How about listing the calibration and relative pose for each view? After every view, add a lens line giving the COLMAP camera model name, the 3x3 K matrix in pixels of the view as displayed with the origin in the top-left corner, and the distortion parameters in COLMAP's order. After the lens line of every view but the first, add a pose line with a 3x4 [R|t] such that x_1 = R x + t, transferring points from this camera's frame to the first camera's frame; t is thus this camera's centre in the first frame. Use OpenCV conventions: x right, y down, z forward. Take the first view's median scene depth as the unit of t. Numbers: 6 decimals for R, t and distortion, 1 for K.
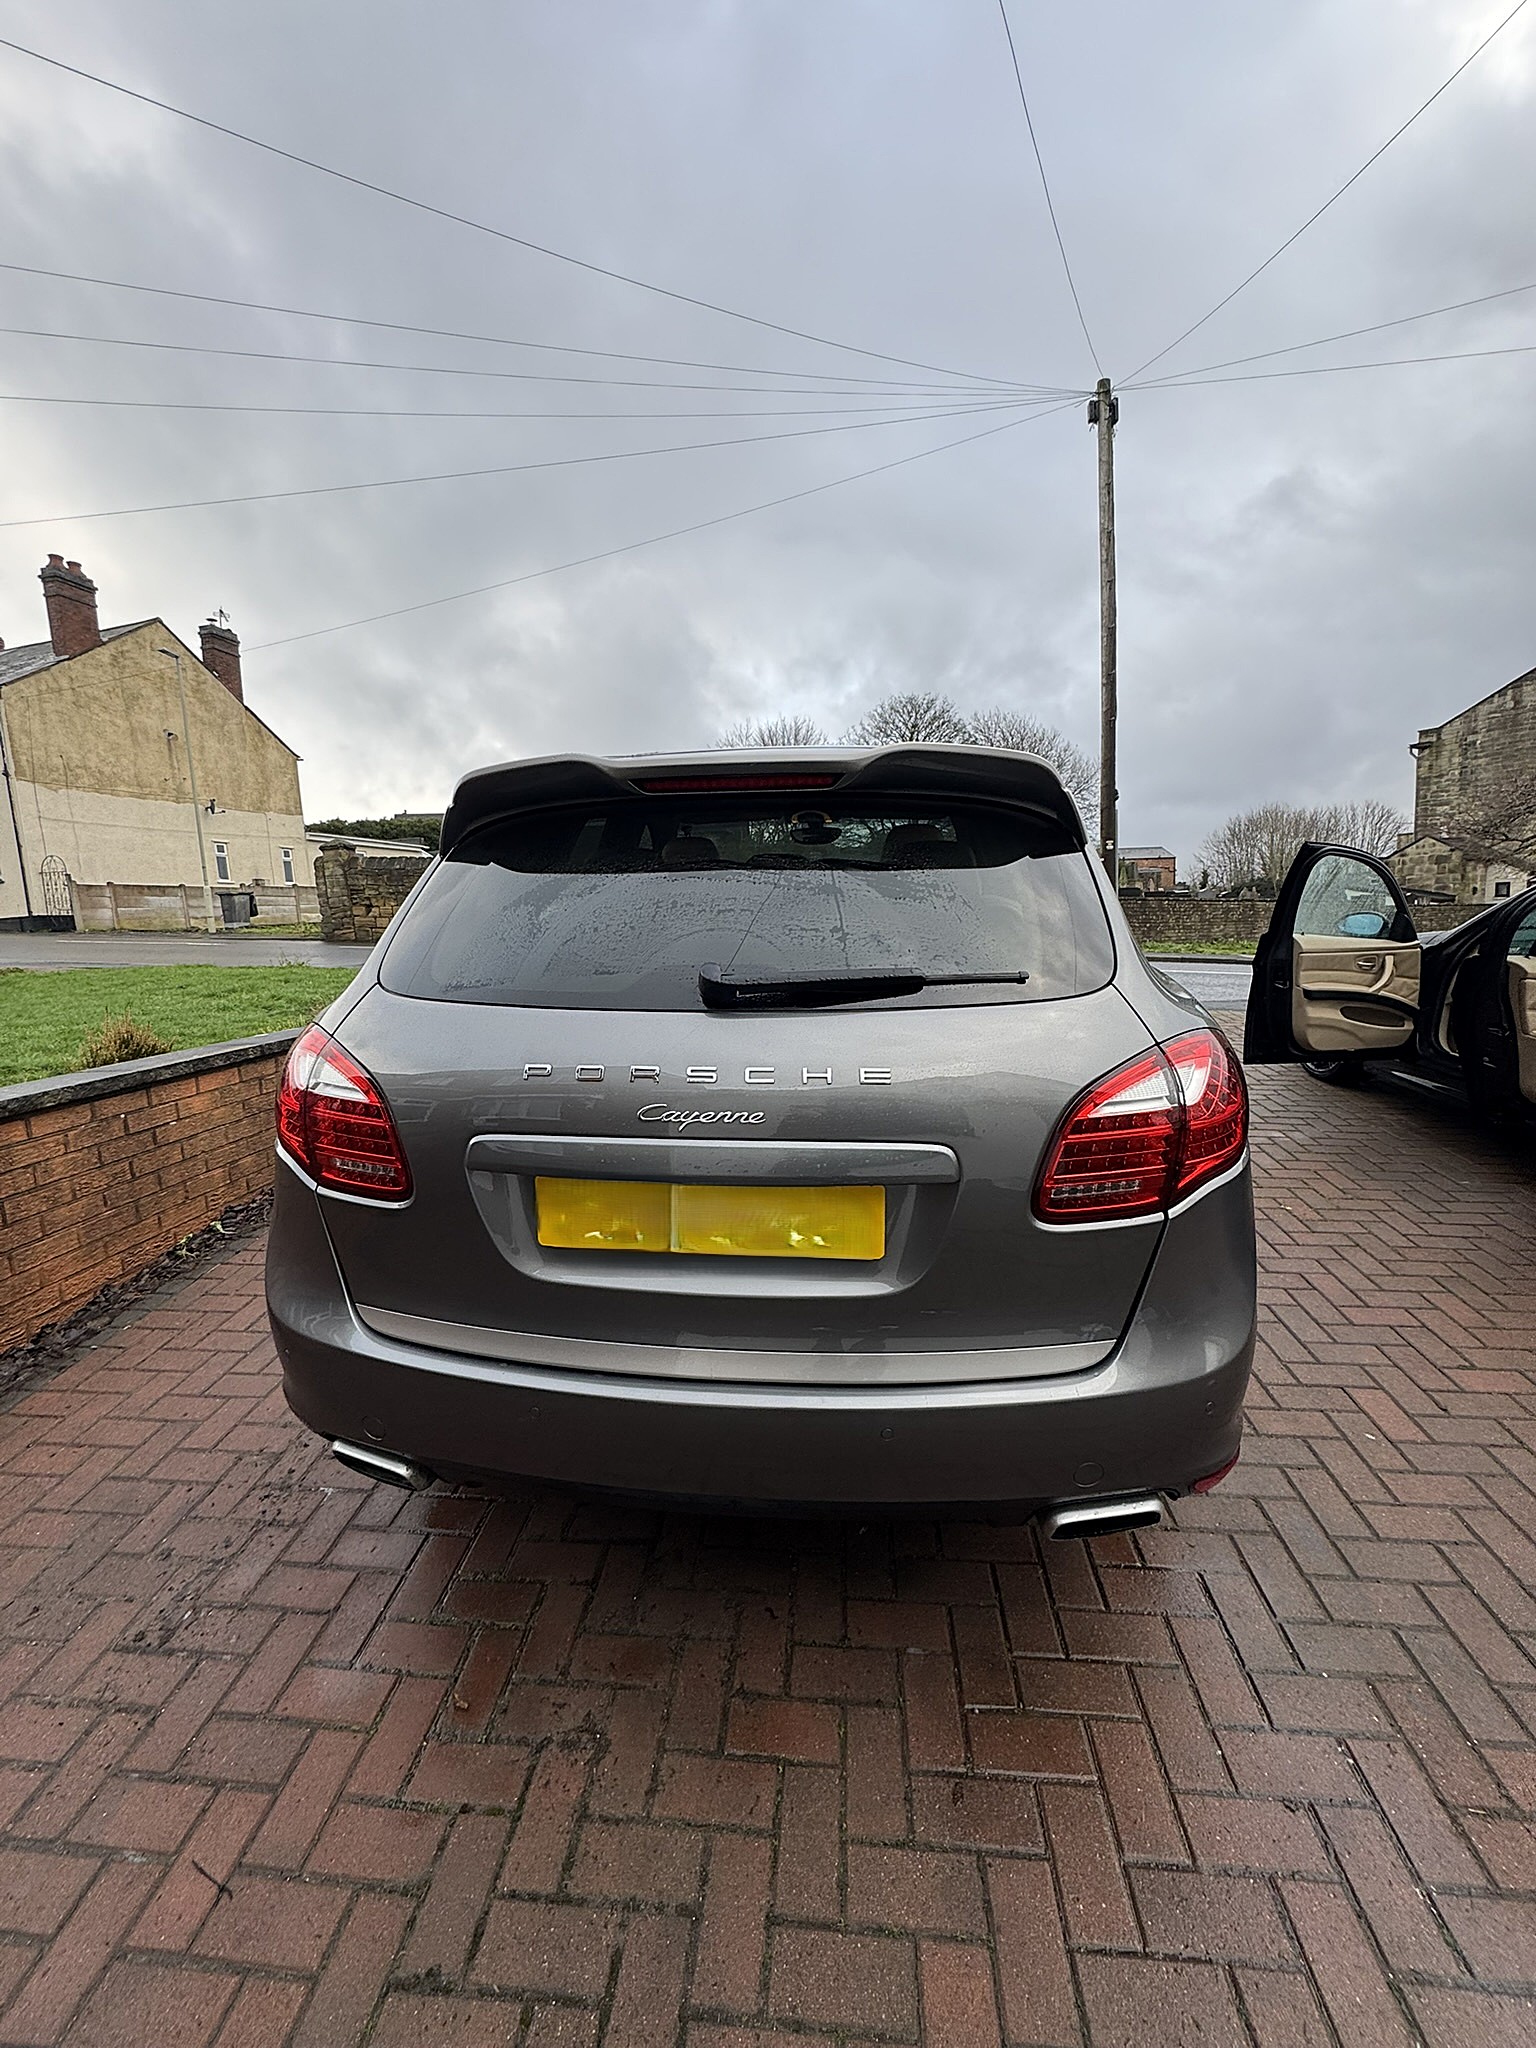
lens RADIAL K [[807.3, 0, 767.5], [0, 807.3, 1023.9], [0, 0, 1]] dist [-0.006522, 0.001519]
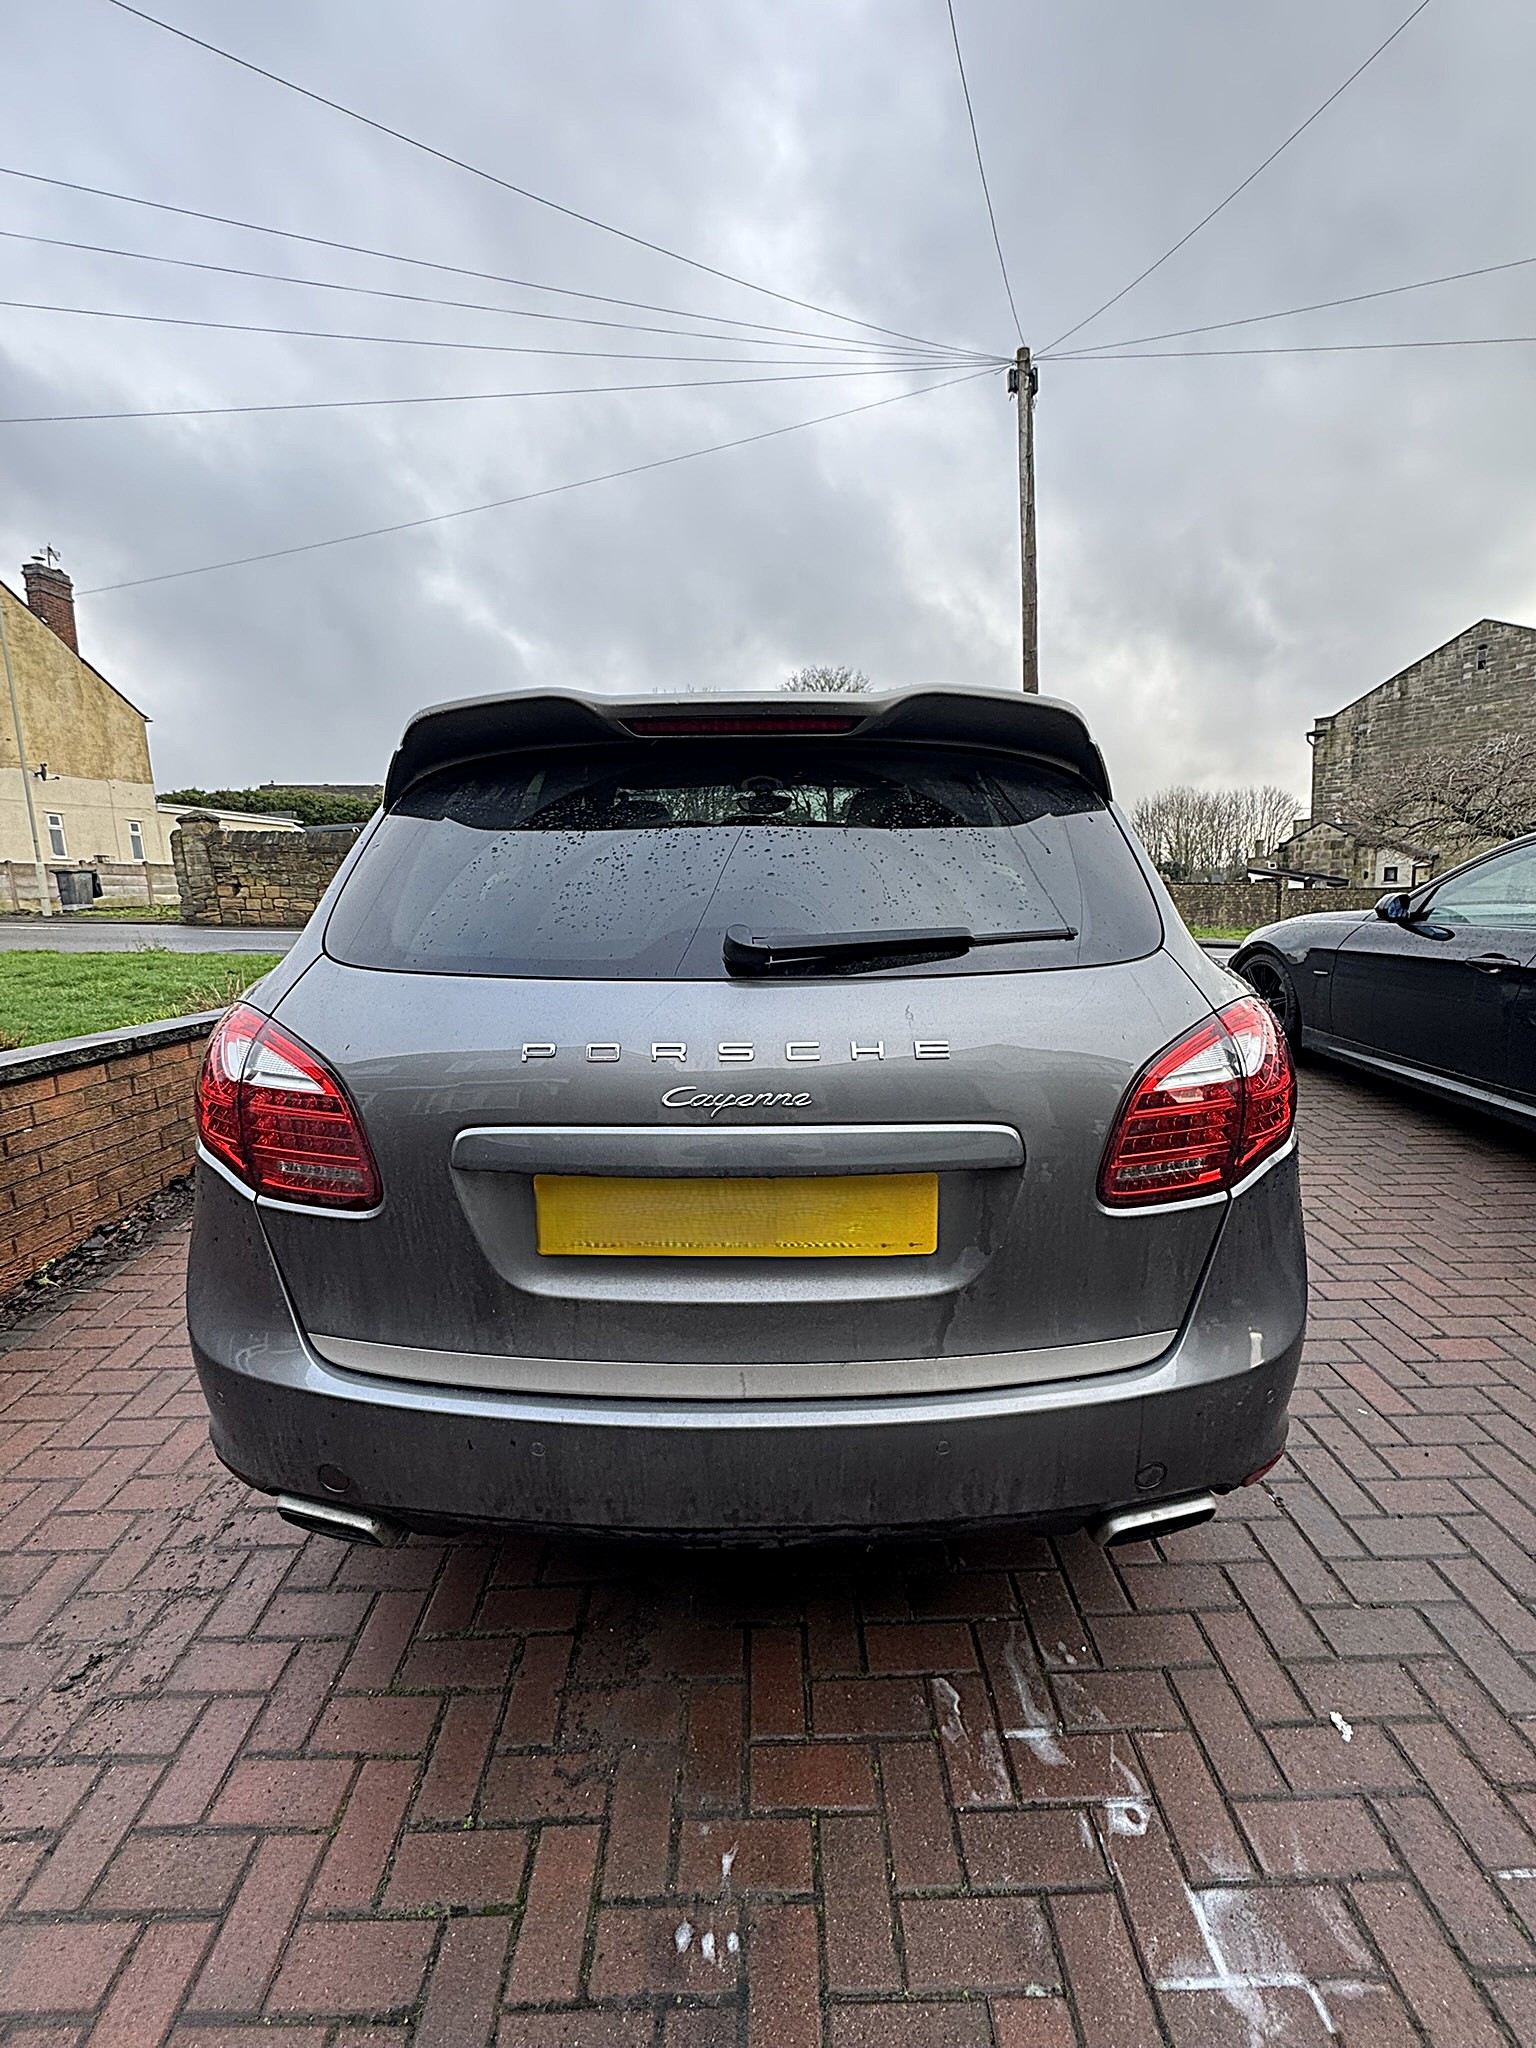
lens RADIAL K [[843.5, 0, 767.4], [0, 843.5, 1022.3], [0, 0, 1]] dist [-0.005159, 0.000841]
pose [[0.994403, -0.013677, 0.104769, -0.096681], [0.012412, 0.999842, 0.012722, 0.013586], [-0.104926, -0.011351, 0.994415, 0.062506]]
